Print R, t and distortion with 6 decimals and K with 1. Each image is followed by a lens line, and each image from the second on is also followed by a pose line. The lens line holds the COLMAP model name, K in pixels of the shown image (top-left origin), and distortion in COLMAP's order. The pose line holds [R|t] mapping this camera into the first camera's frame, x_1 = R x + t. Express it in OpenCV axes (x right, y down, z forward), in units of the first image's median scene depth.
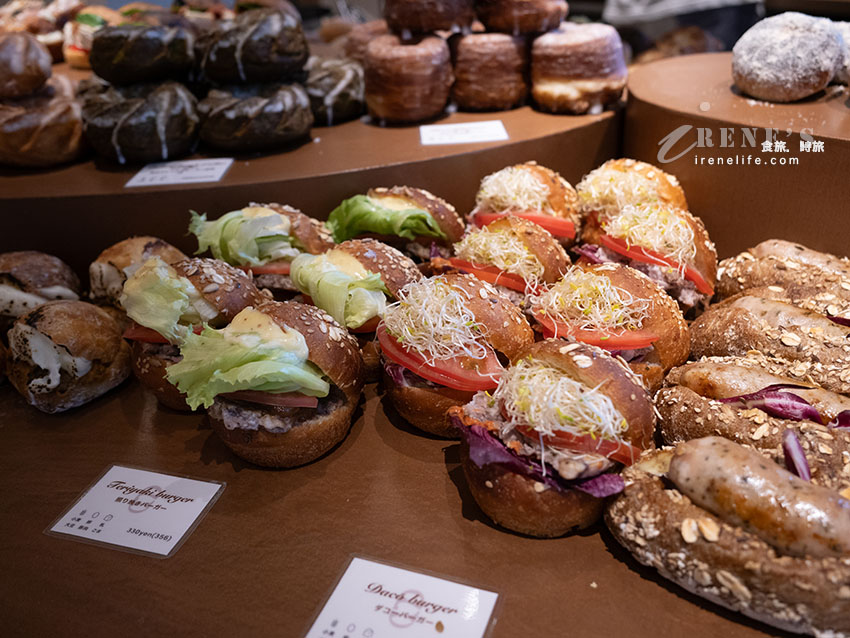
lens RADIAL K [[812.8, 0, 426.2], [0, 812.8, 317.4], [0, 0, 1]] dist [-0.001226, 0.000000]
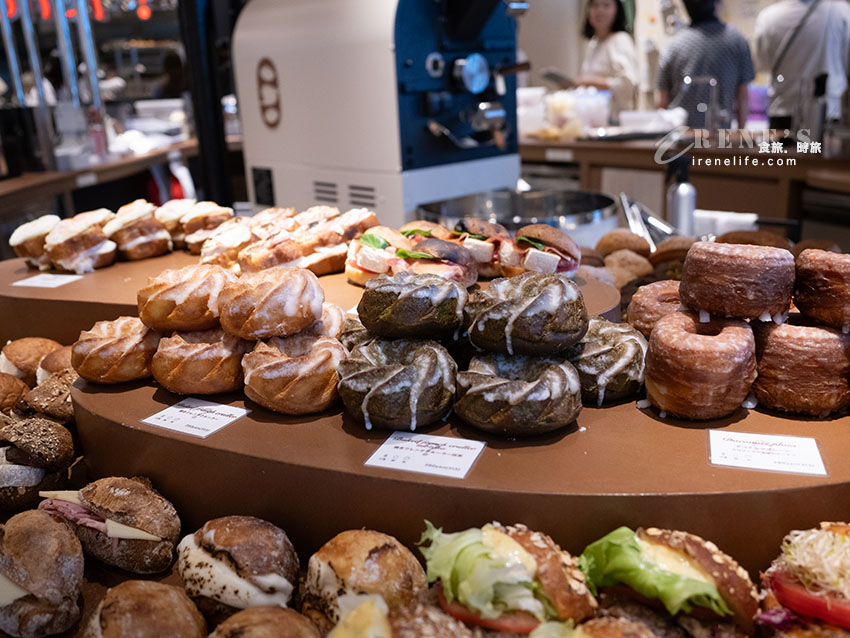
lens RADIAL K [[812.8, 0, 425.1], [0, 812.8, 320.7], [0, 0, 1]] dist [-0.001226, 0.000000]
pose [[0.943902, 0.117059, -0.308783, -0.041186], [-0.170594, 0.973478, -0.152438, -0.180596], [0.282749, 0.196563, 0.938837, 0.123535]]
